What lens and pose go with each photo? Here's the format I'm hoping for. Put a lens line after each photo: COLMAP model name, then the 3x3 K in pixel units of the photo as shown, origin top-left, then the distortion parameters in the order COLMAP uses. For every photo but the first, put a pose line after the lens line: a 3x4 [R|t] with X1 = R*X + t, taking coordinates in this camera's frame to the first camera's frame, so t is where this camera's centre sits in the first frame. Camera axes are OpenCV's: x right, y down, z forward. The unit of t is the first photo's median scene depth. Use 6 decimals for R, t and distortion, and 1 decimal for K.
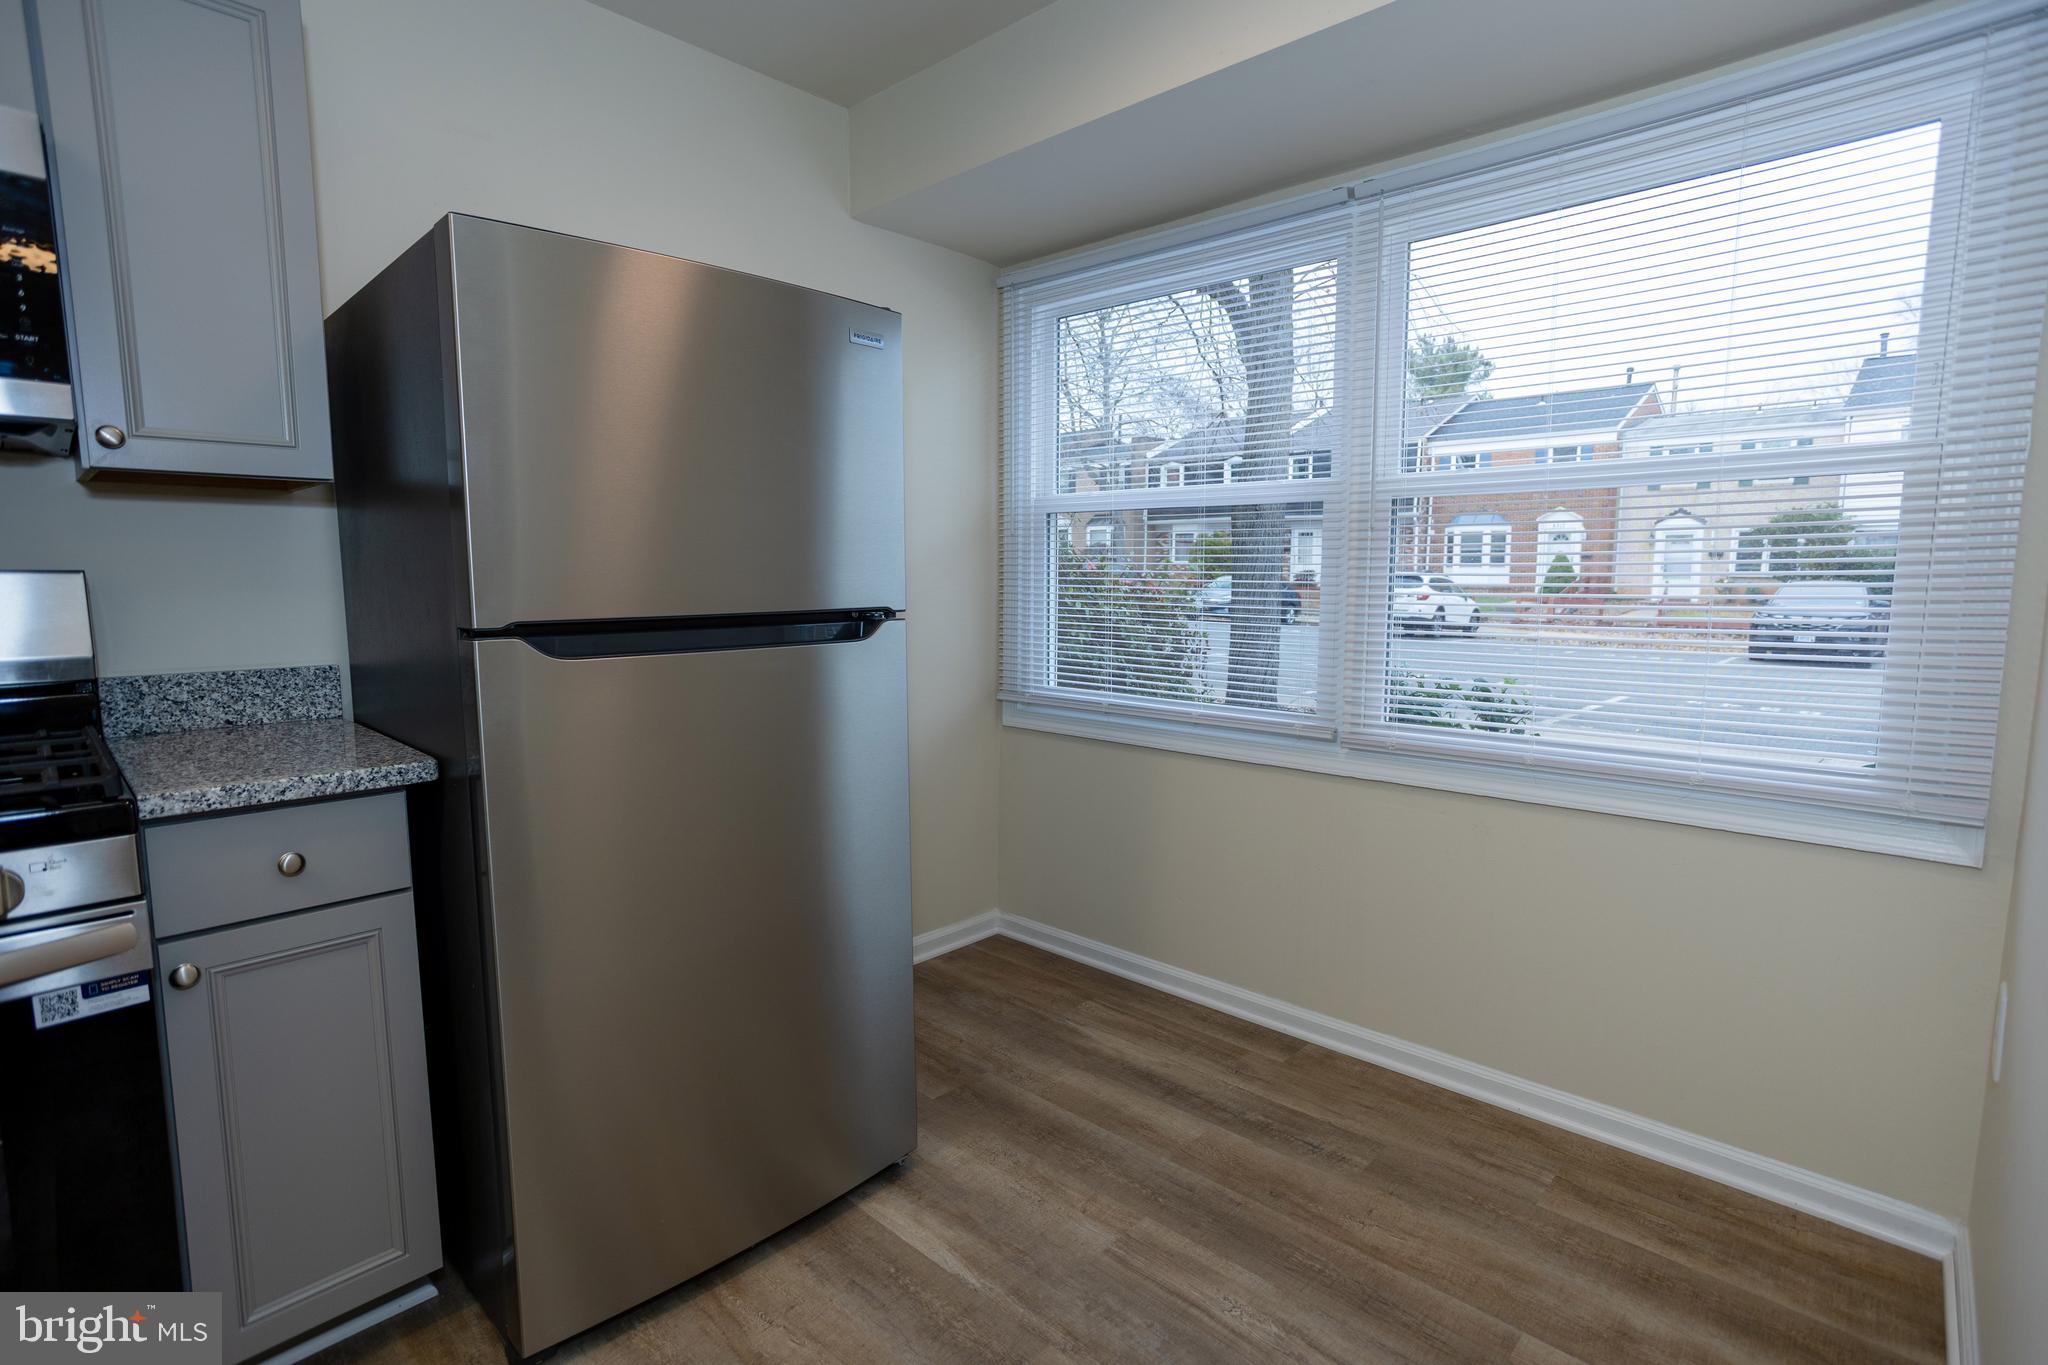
lens RADIAL K [[994.1, 0, 1025.2], [0, 994.1, 673.1], [0, 0, 1]] dist [-0.009654, 0.007289]
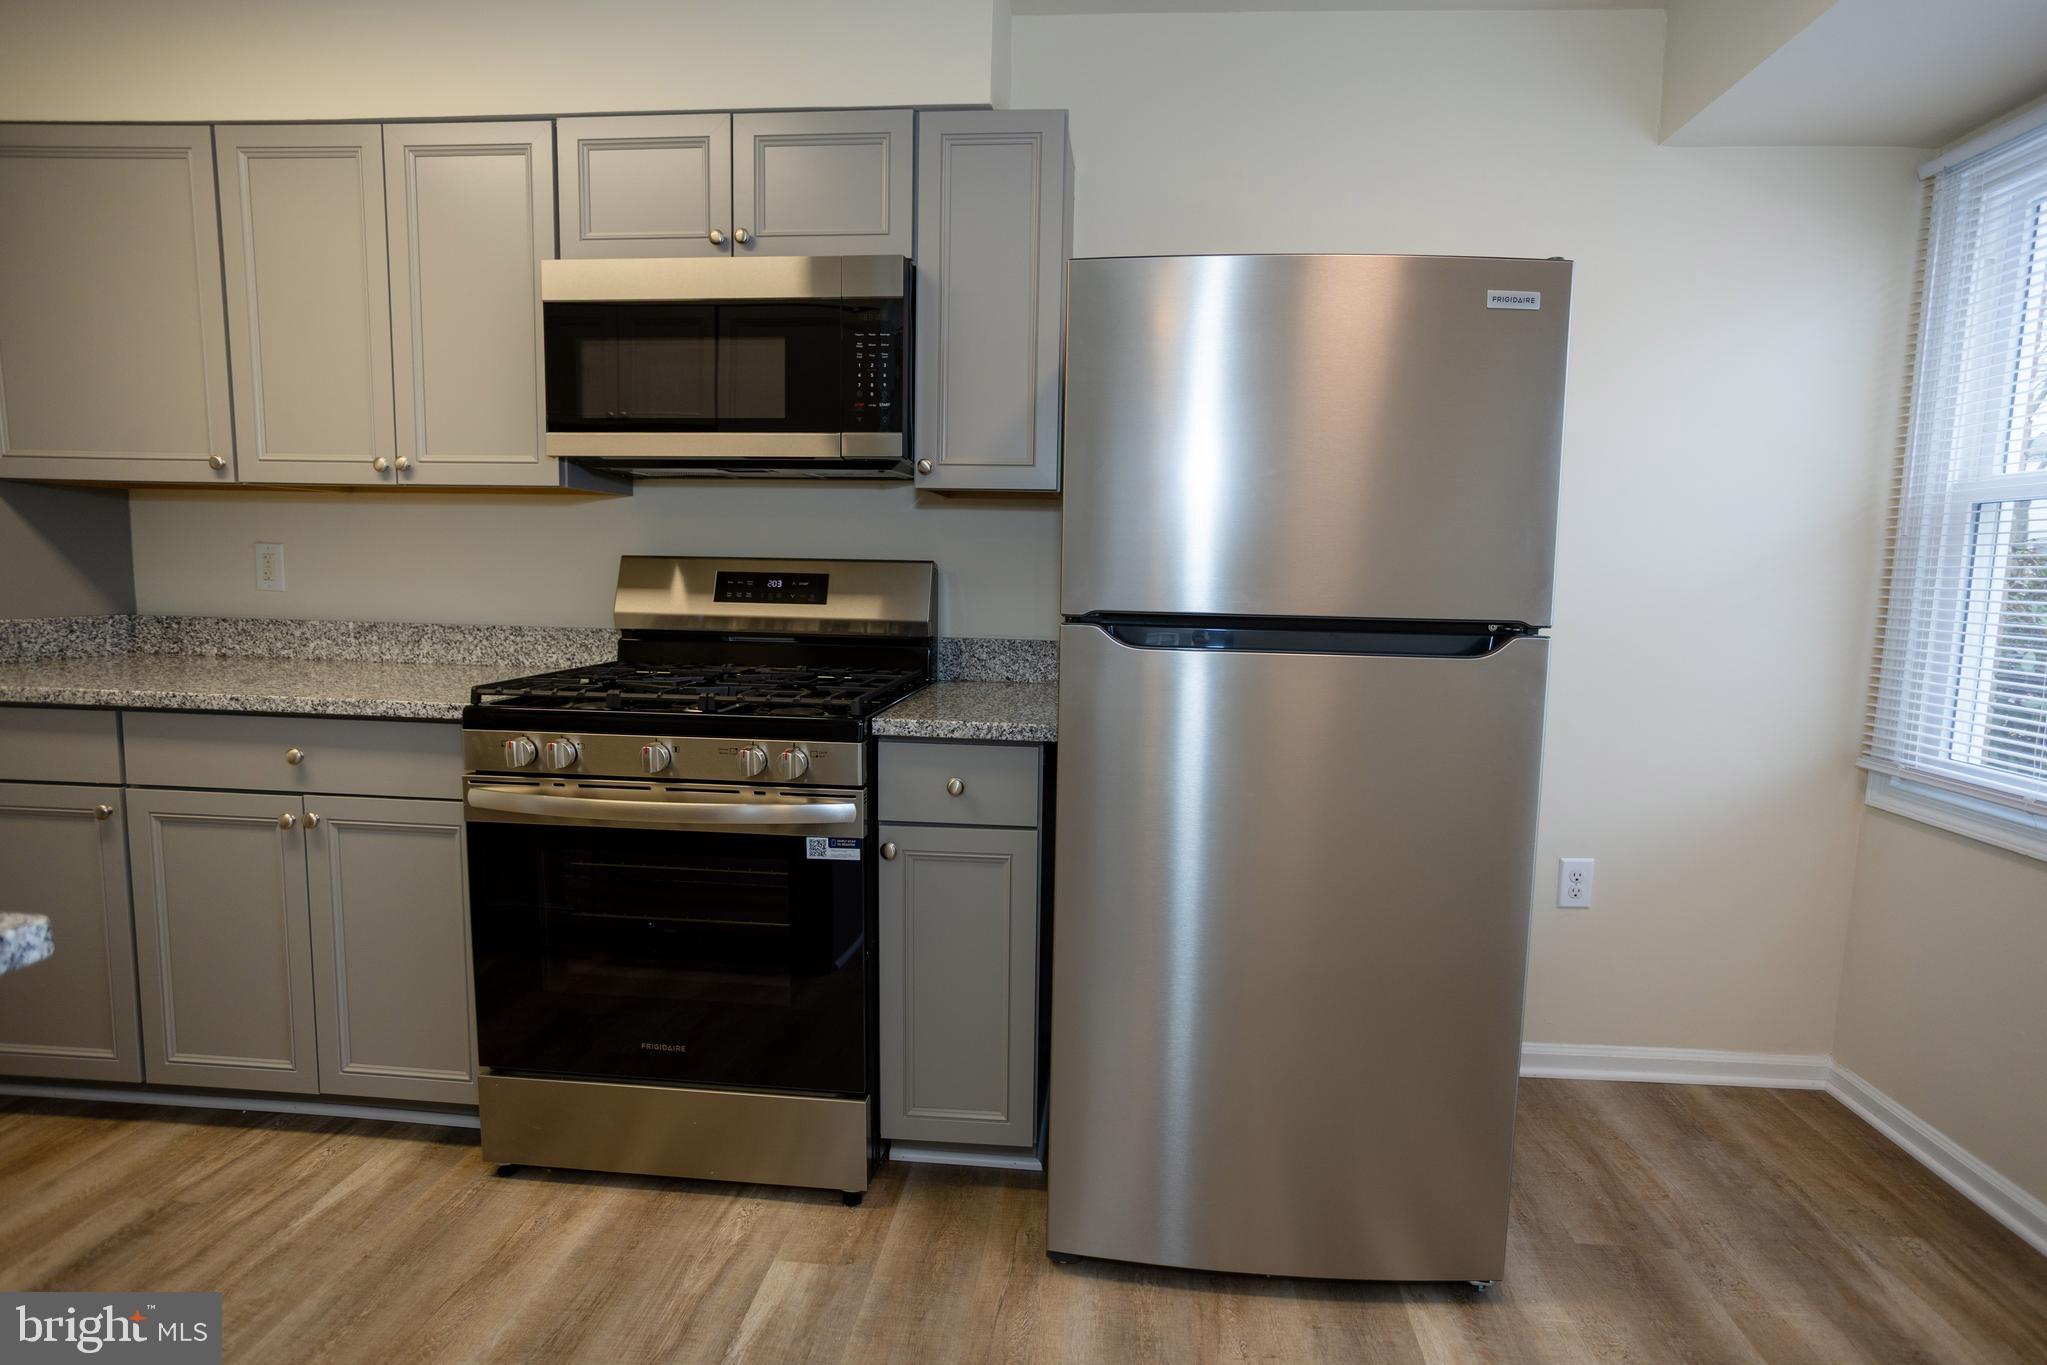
lens RADIAL K [[1019.6, 0, 1046.0], [0, 1019.6, 675.2], [0, 0, 1]] dist [-0.045002, 0.025522]
pose [[0.637788, 0.097781, -0.763980, 0.222143], [-0.102837, 0.993838, 0.041350, -0.013597], [0.763316, 0.052192, 0.643914, 0.146099]]
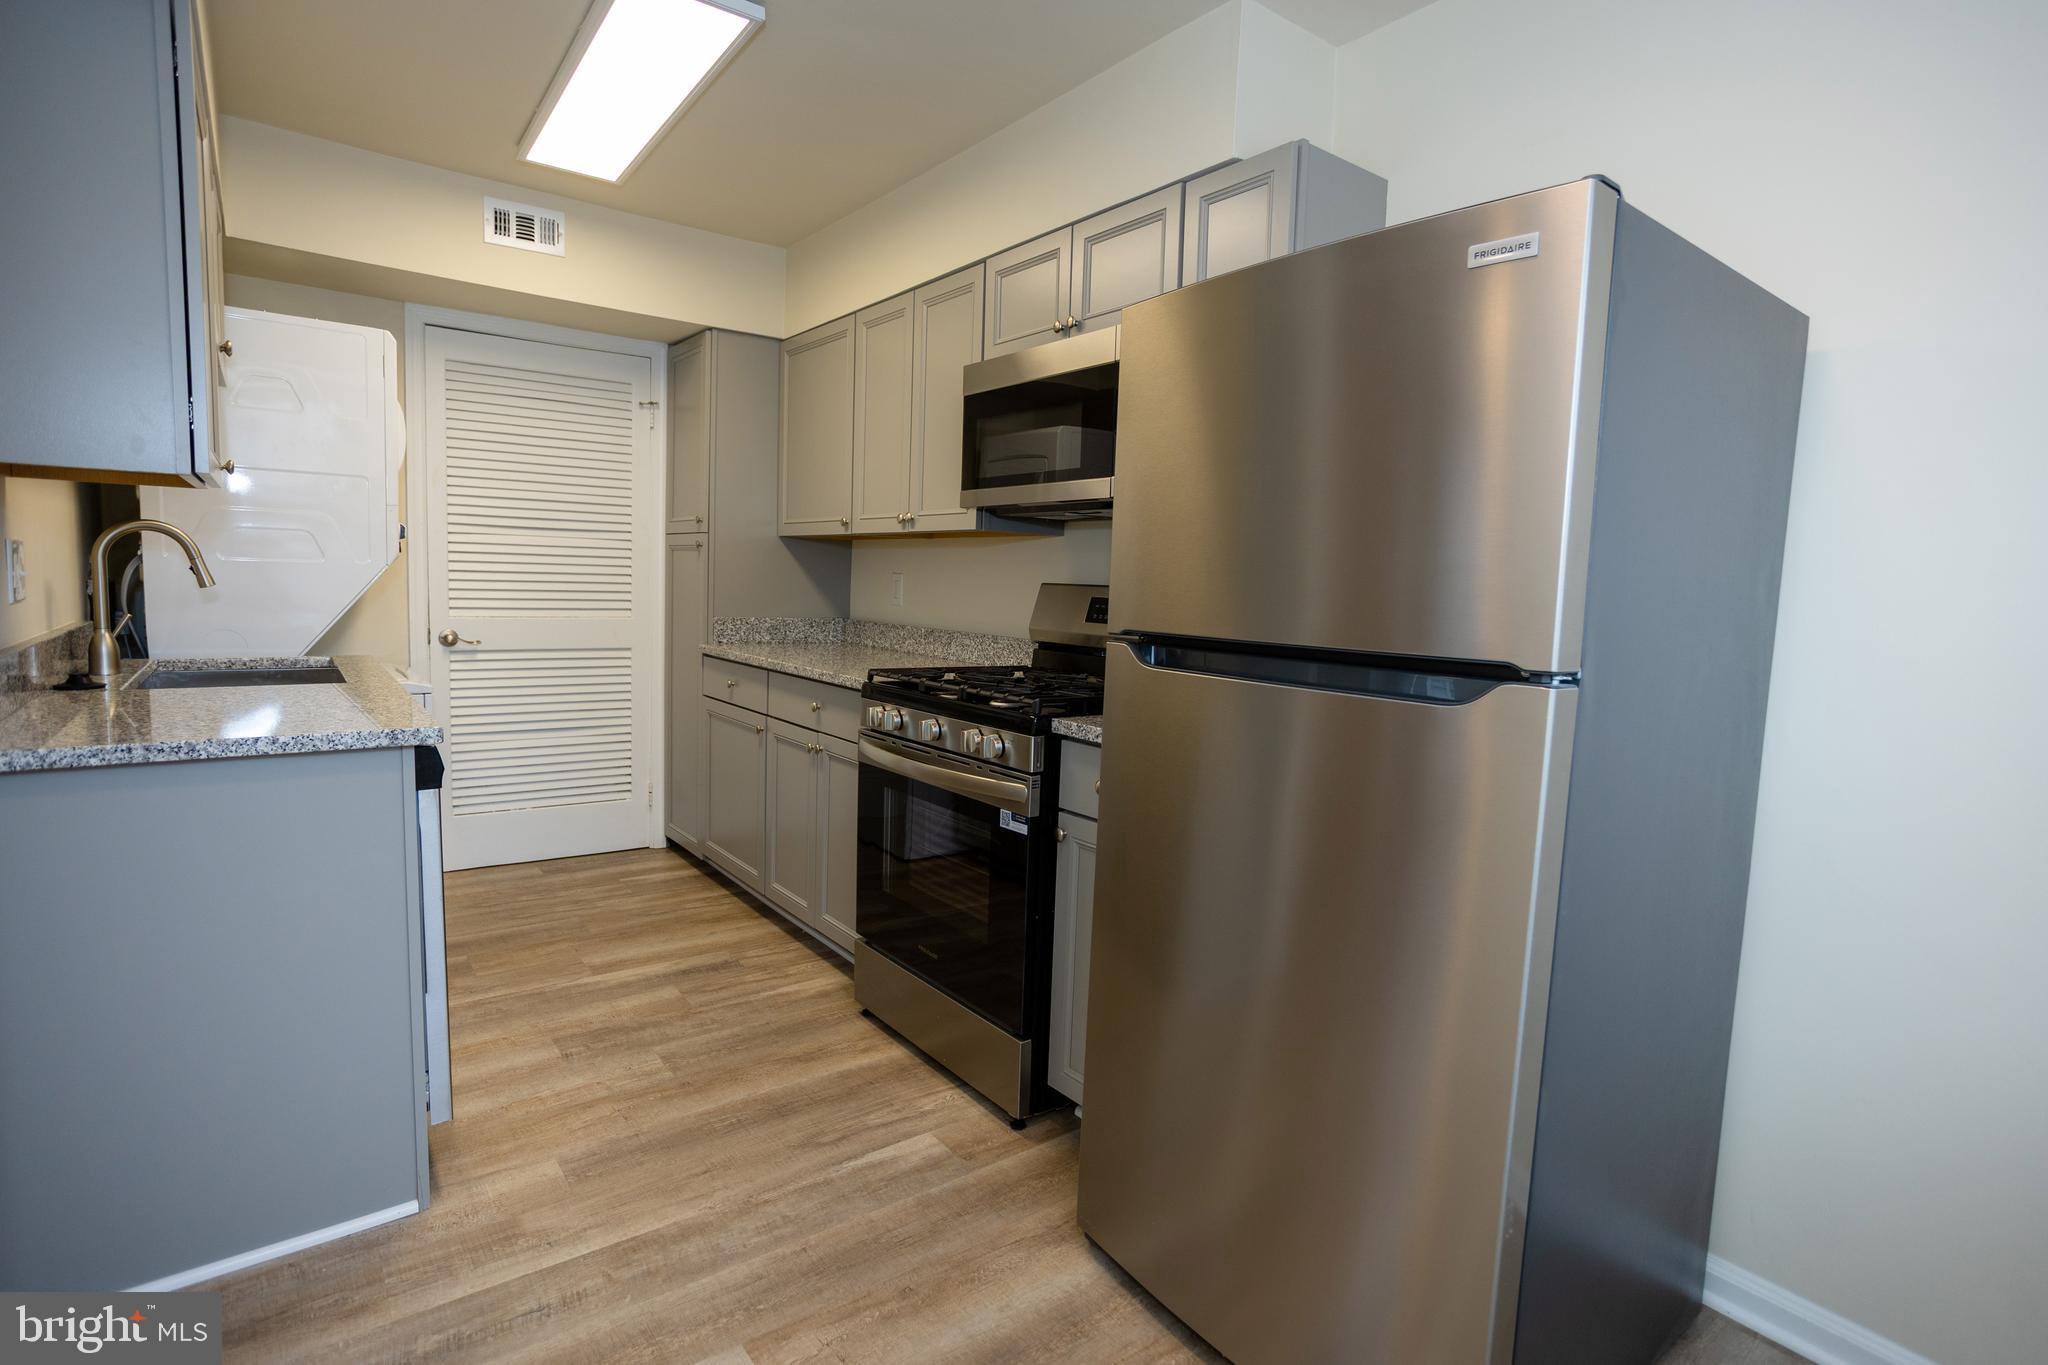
lens RADIAL K [[1020.1, 0, 997.6], [0, 1020.1, 671.5], [0, 0, 1]] dist [-0.045002, 0.025522]
pose [[-0.171096, 0.084113, -0.981657, 0.477157], [-0.136468, 0.984722, 0.108161, -0.075211], [0.975758, 0.152471, -0.157003, 0.694118]]
